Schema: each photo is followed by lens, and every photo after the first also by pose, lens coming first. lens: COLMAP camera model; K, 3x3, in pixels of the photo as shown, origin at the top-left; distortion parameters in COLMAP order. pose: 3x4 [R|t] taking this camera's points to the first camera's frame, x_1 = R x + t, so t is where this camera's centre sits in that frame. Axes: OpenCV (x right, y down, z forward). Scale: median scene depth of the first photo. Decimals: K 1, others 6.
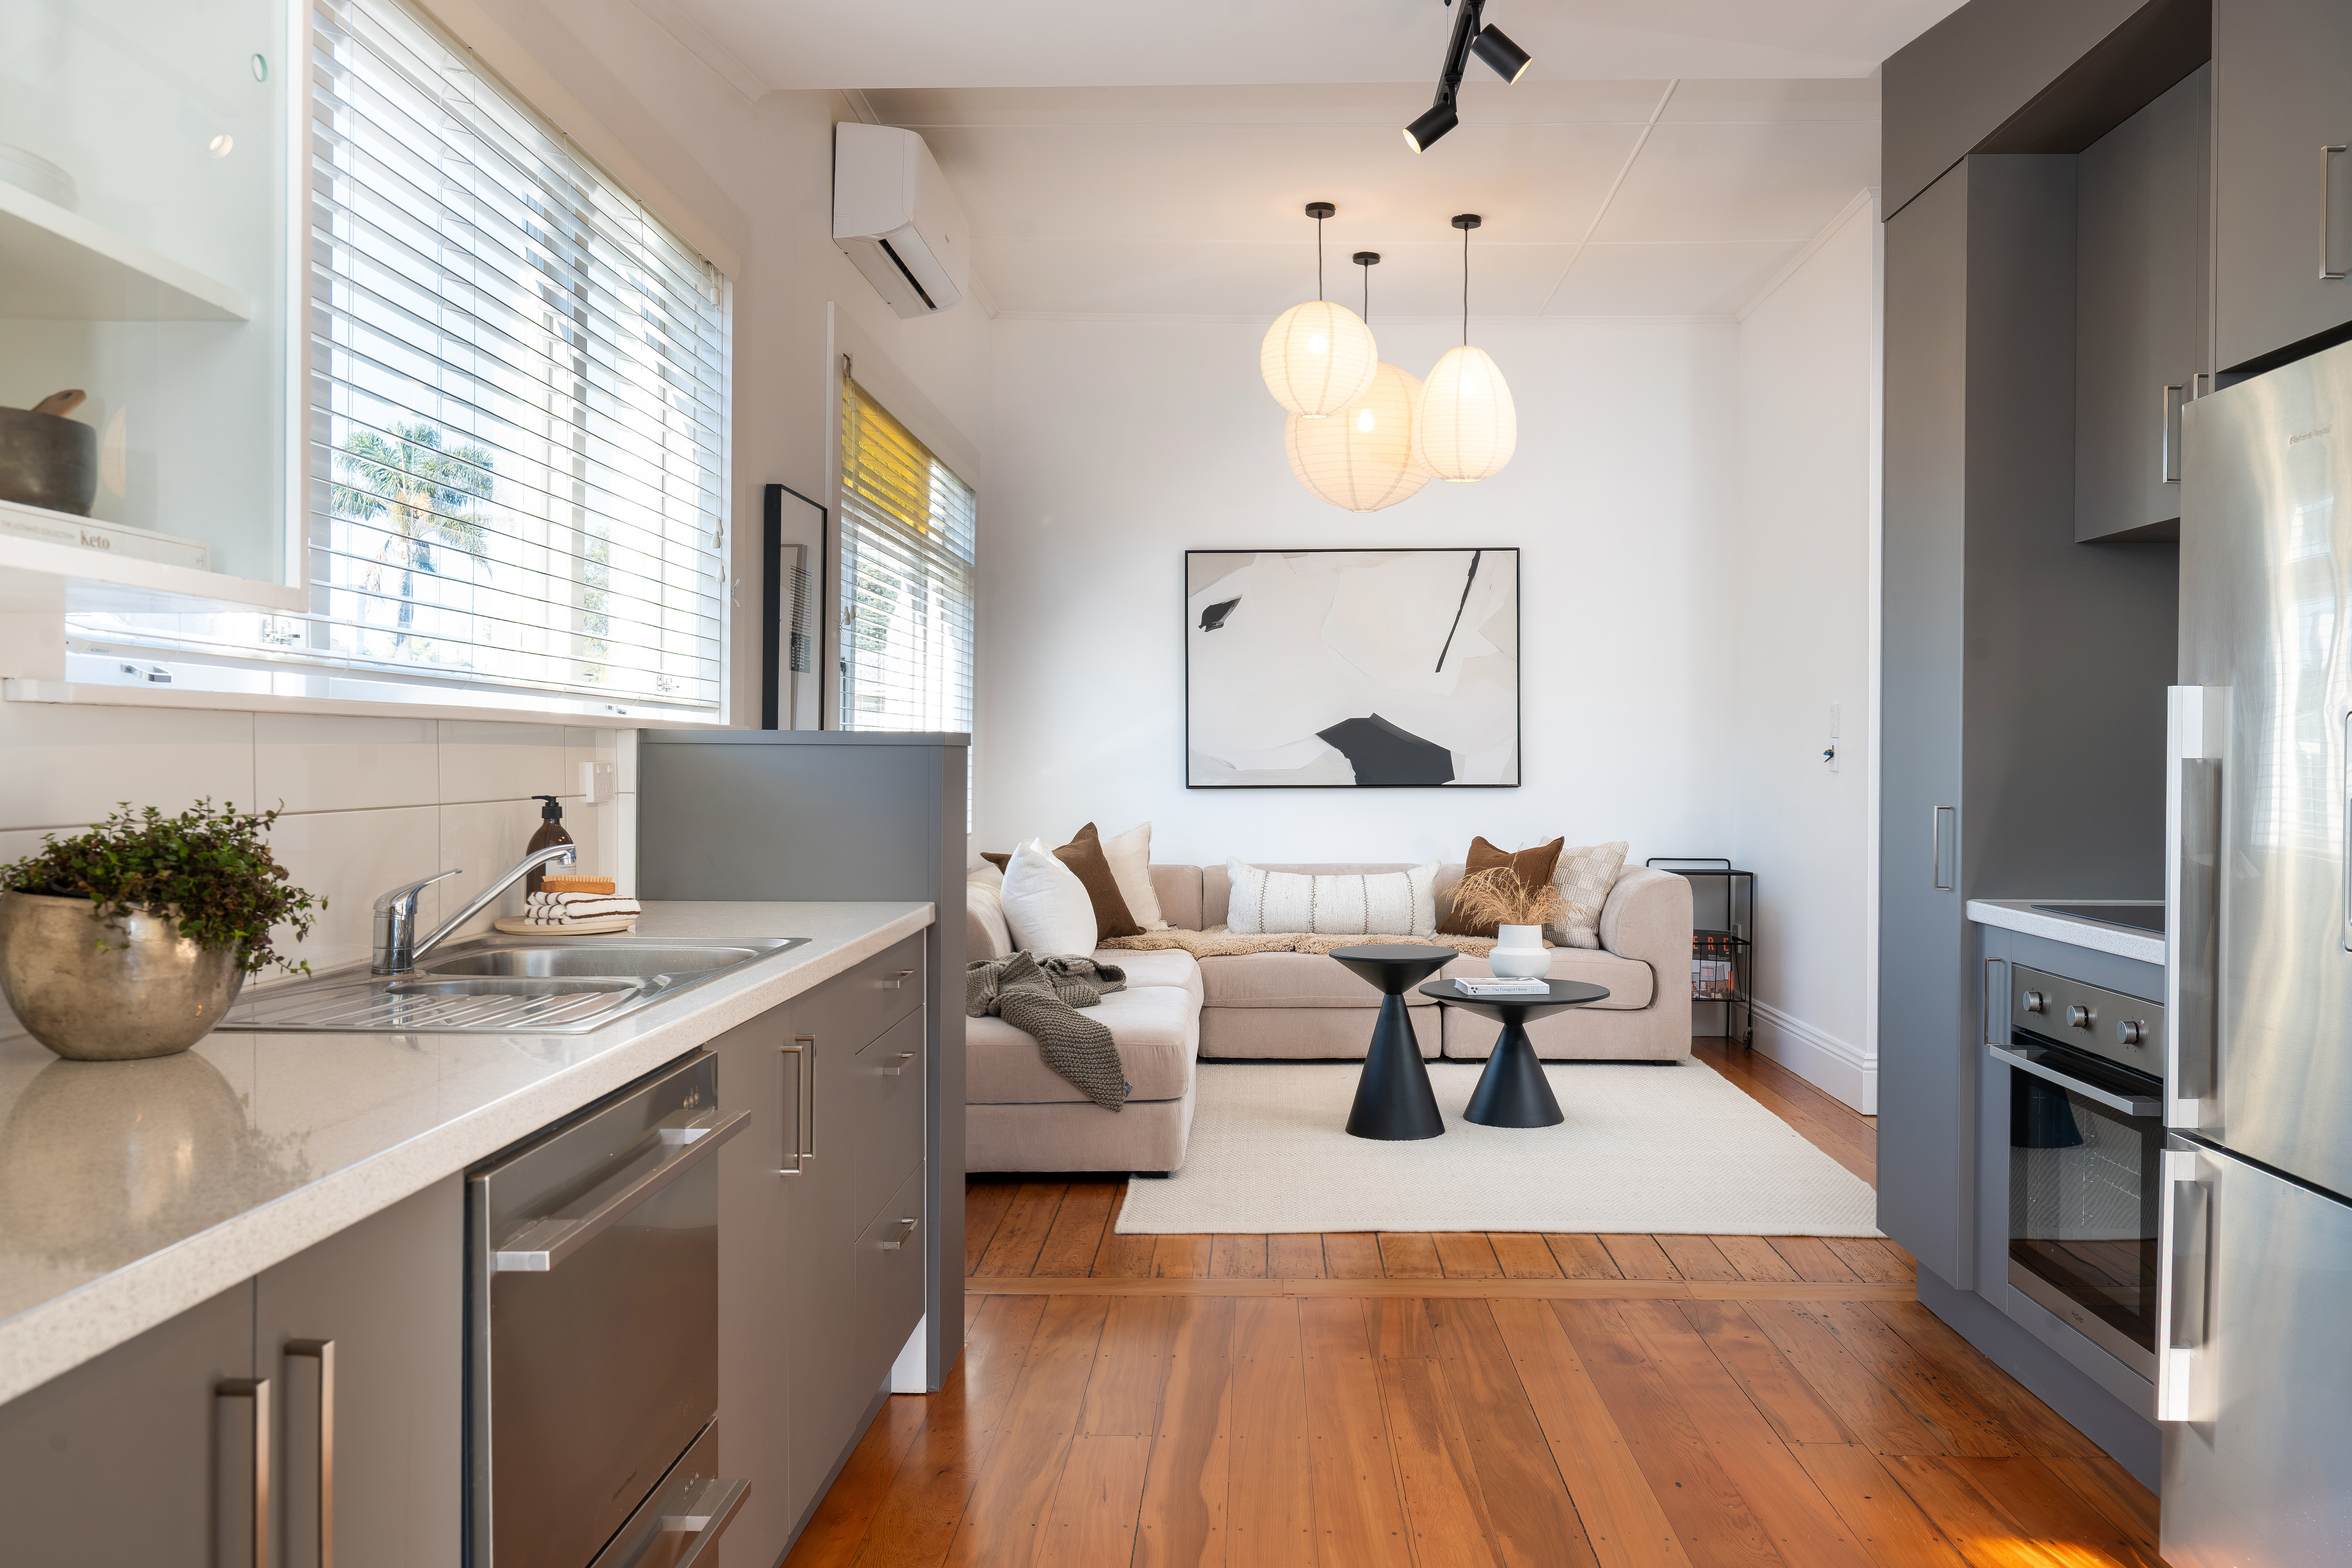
lens RADIAL K [[2015.0, 0, 1161.7], [0, 2015.0, 777.4], [0, 0, 1]] dist [0.051954, -0.004505]
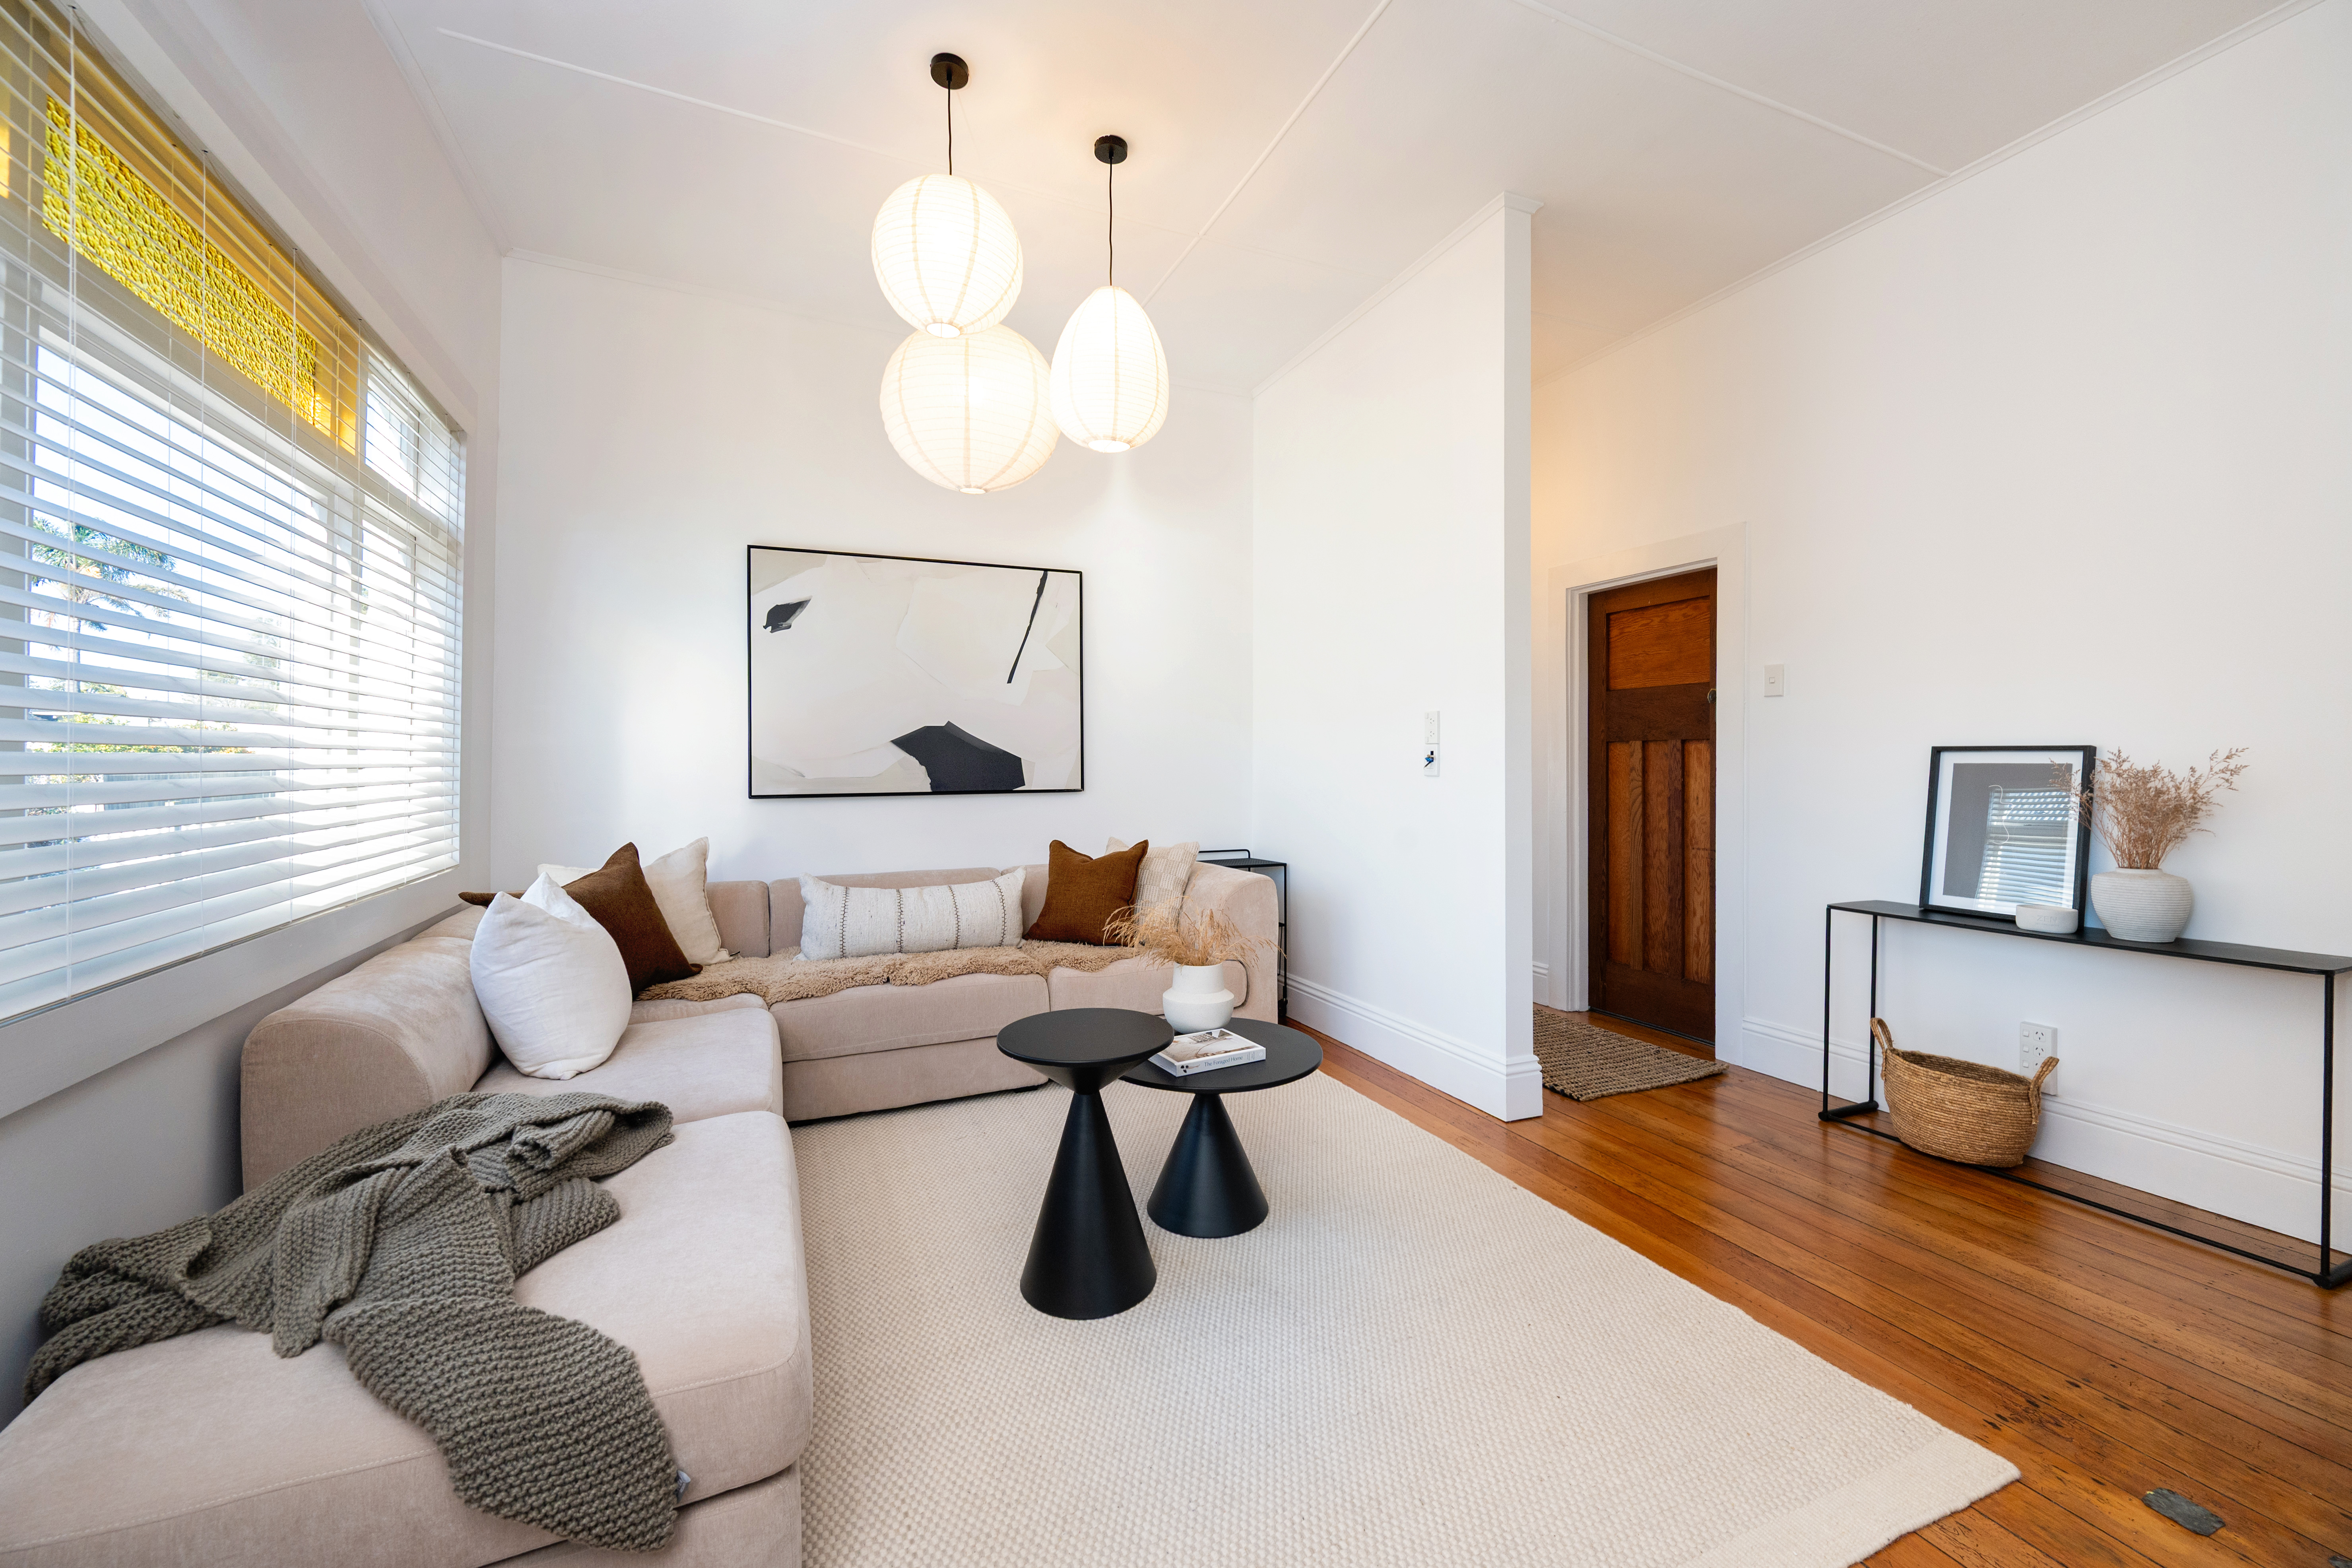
lens RADIAL K [[948.0, 0, 1156.2], [0, 948.0, 755.8], [0, 0, 1]] dist [-0.007290, 0.000193]
pose [[0.903060, 0.000233, 0.429515, -0.005984], [0.007802, 0.999826, -0.016945, -0.005610], [-0.429445, 0.018654, 0.902901, 0.540738]]
